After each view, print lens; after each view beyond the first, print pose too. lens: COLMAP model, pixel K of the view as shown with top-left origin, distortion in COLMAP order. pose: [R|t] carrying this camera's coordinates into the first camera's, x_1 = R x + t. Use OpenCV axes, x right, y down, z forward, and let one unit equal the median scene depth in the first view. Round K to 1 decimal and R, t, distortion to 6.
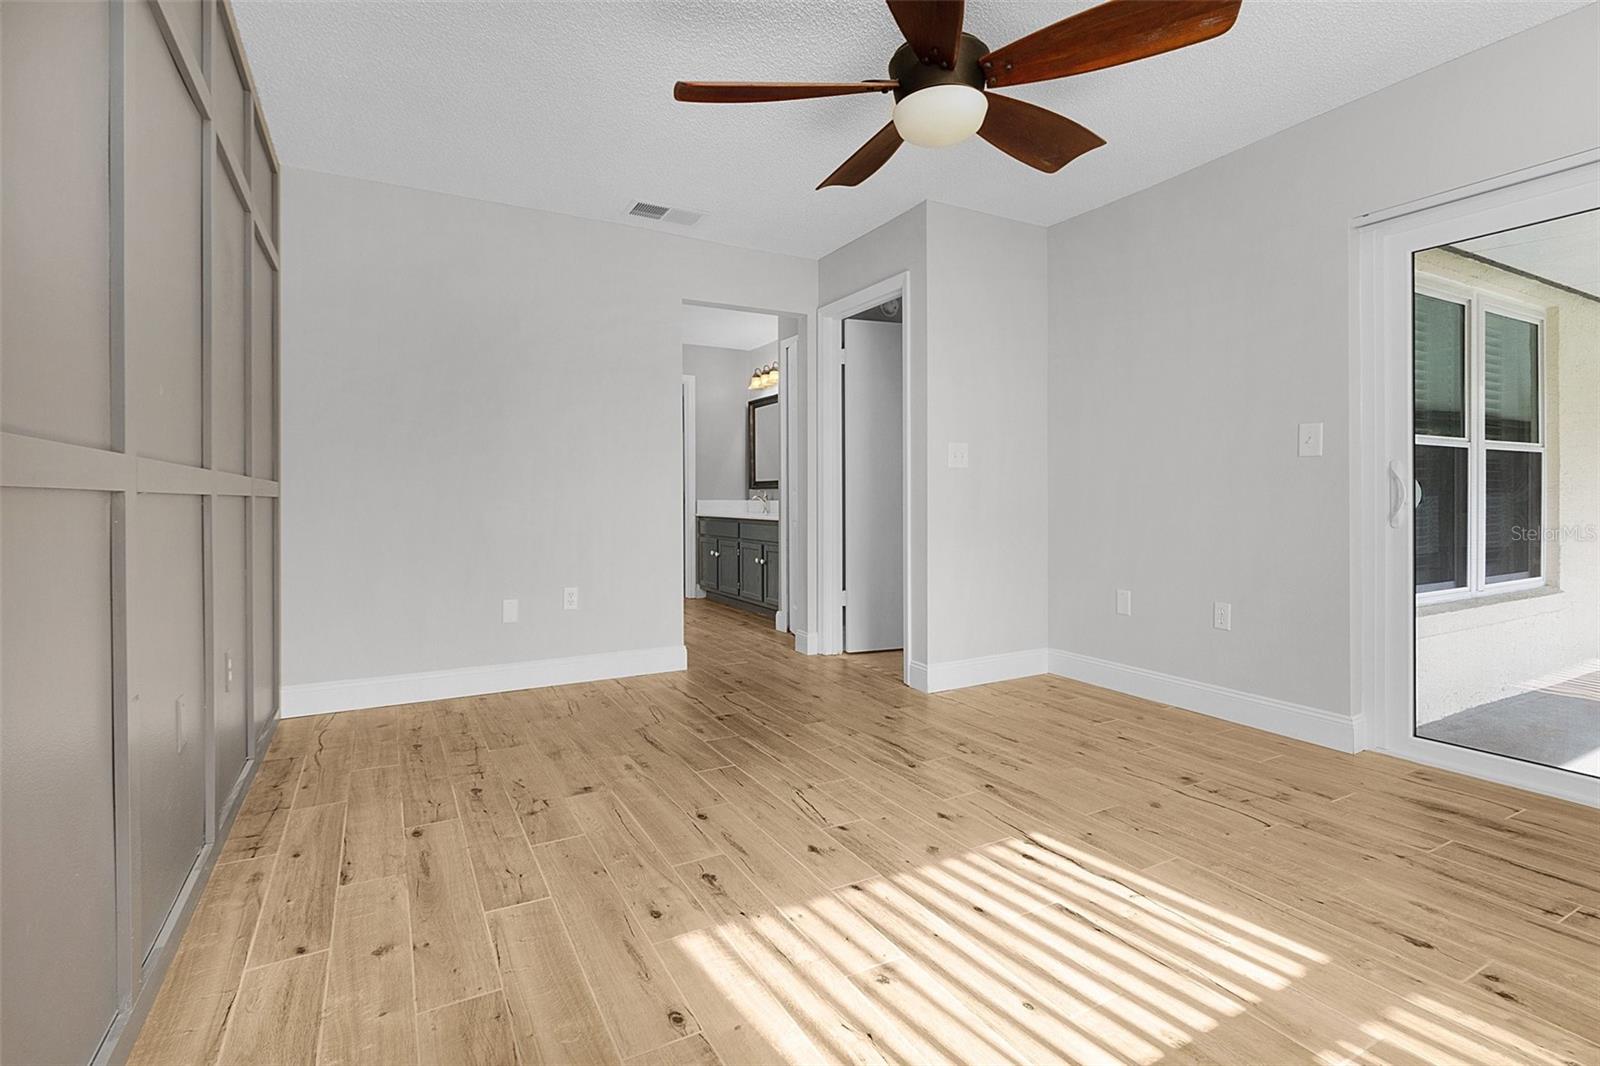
lens RADIAL K [[749.9, 0, 798.4], [0, 749.9, 524.2], [0, 0, 1]] dist [-0.002583, -0.000492]
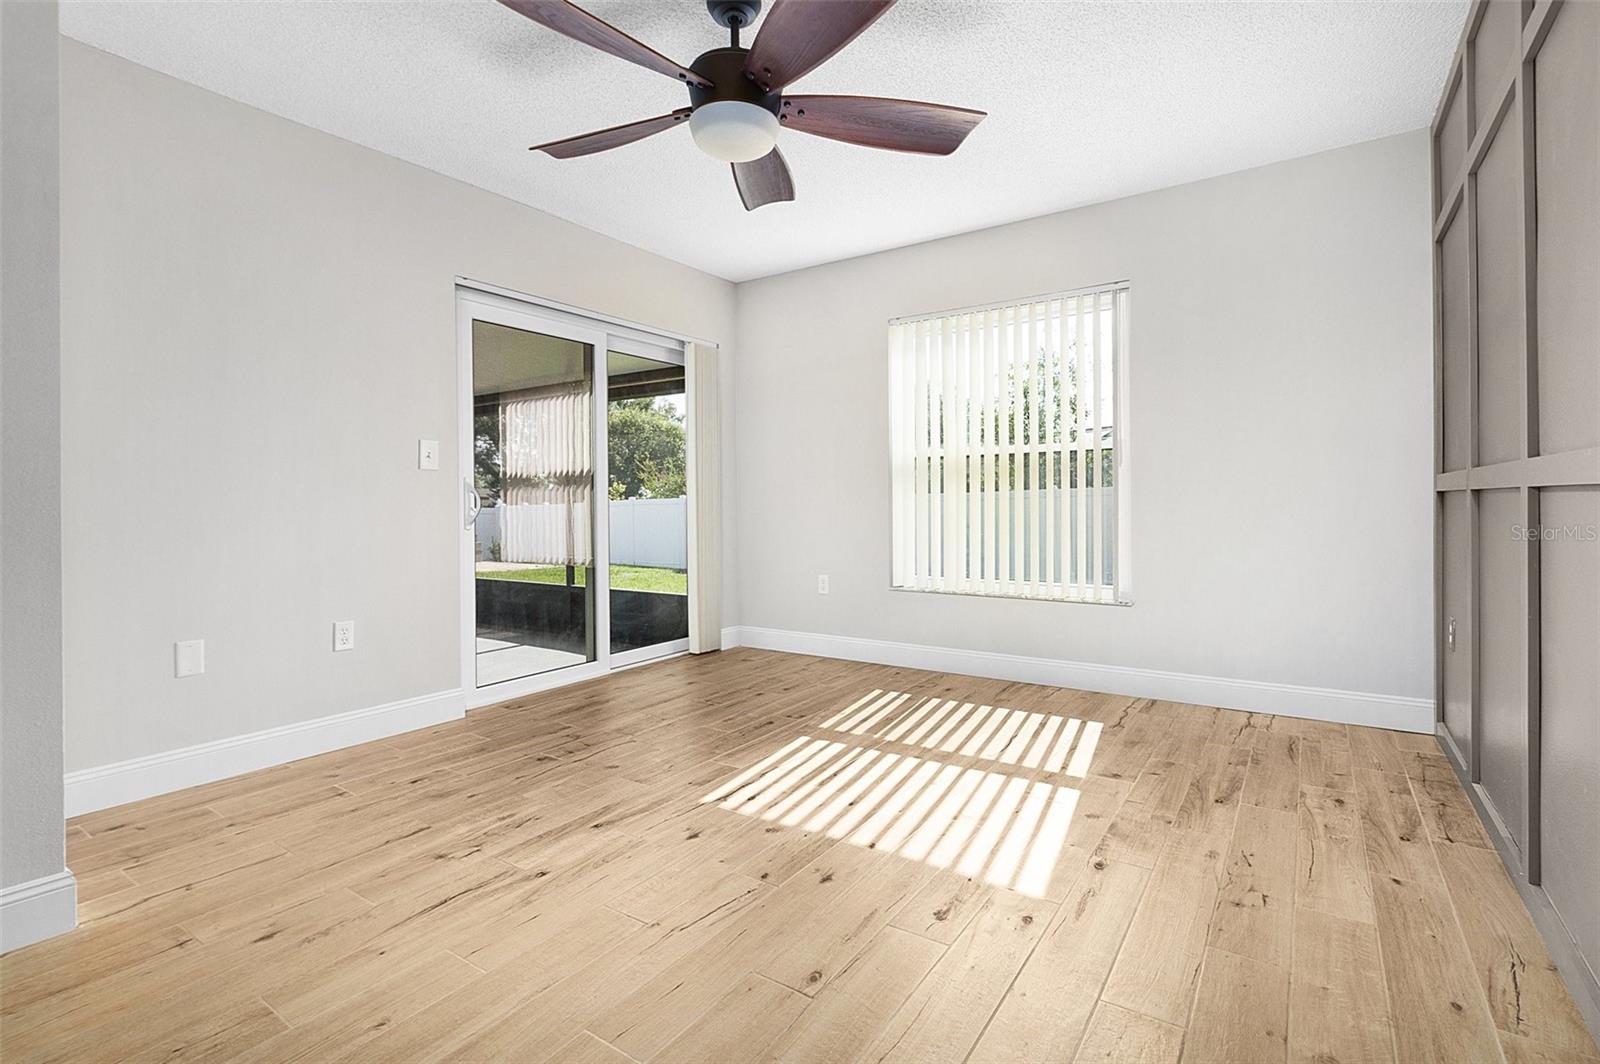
lens RADIAL K [[750.0, 0, 793.8], [0, 750.0, 476.2], [0, 0, 1]] dist [0.003314, 0.000103]
pose [[-0.446198, 0.036423, 0.894193, -0.881107], [0.040235, 0.998978, -0.020614, -0.051891], [-0.894029, 0.026781, -0.447207, 1.561996]]
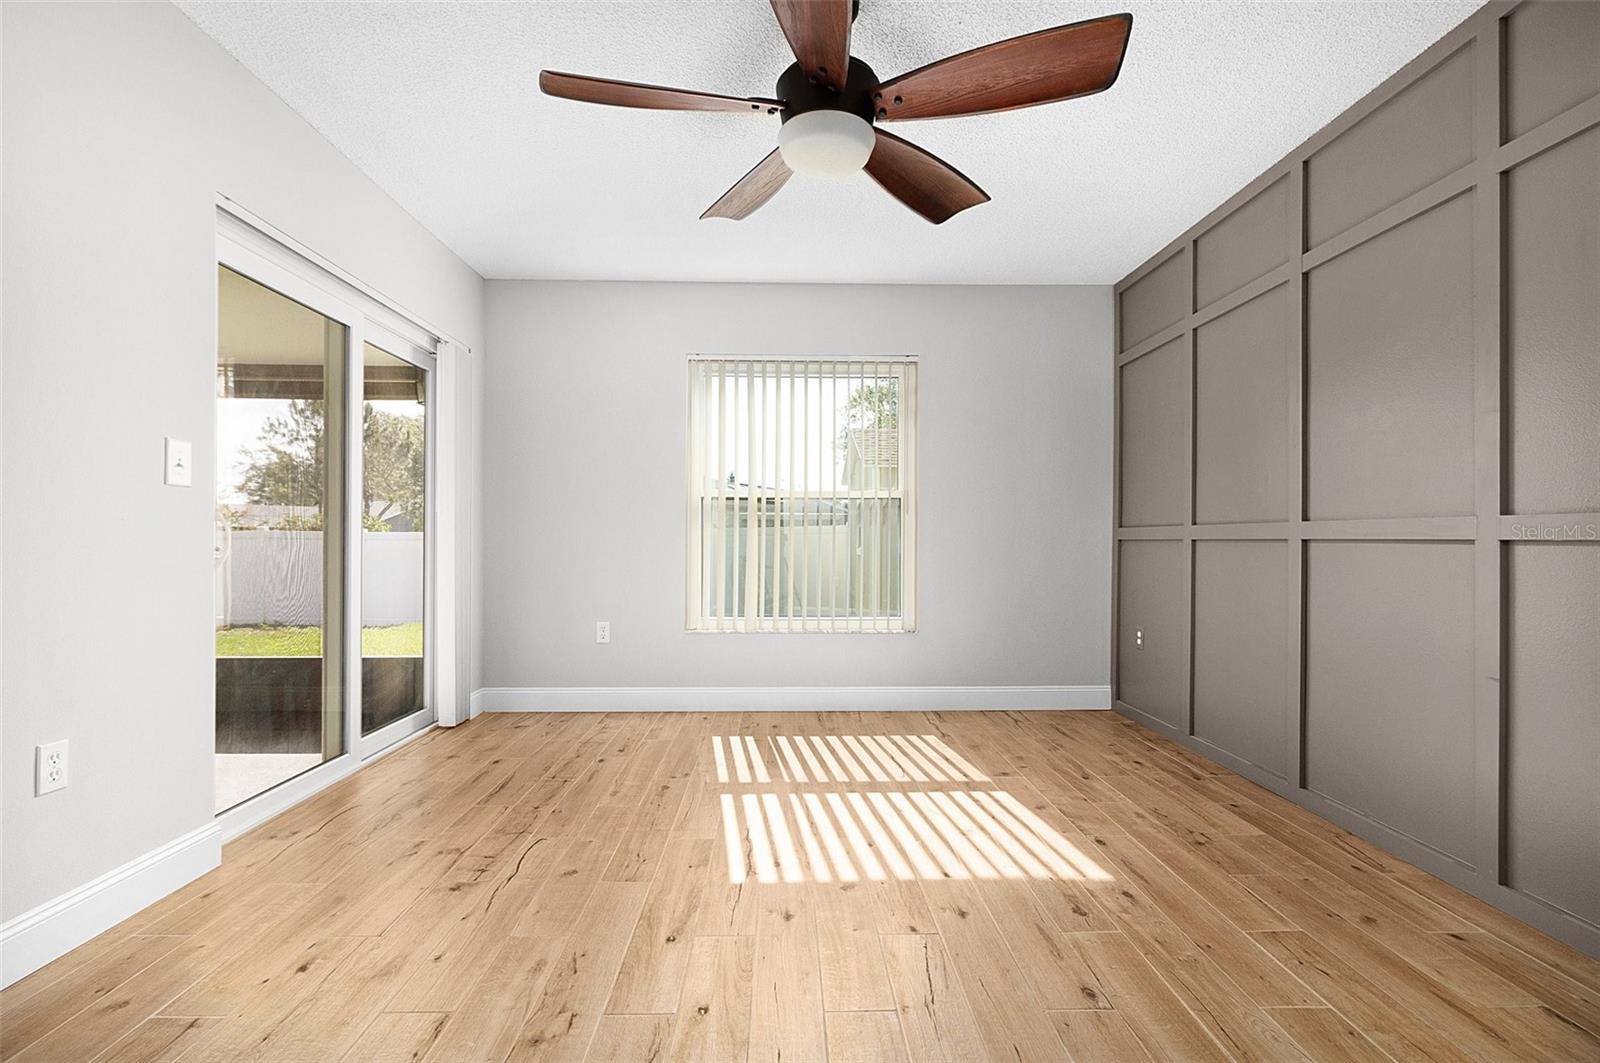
lens RADIAL K [[749.9, 0, 798.4], [0, 749.9, 522.7], [0, 0, 1]] dist [-0.002583, -0.000492]
pose [[-0.885025, 0.009702, 0.465442, -0.263180], [0.014688, 0.999867, 0.007086, -0.078607], [-0.465311, 0.013107, -0.885050, 2.094881]]
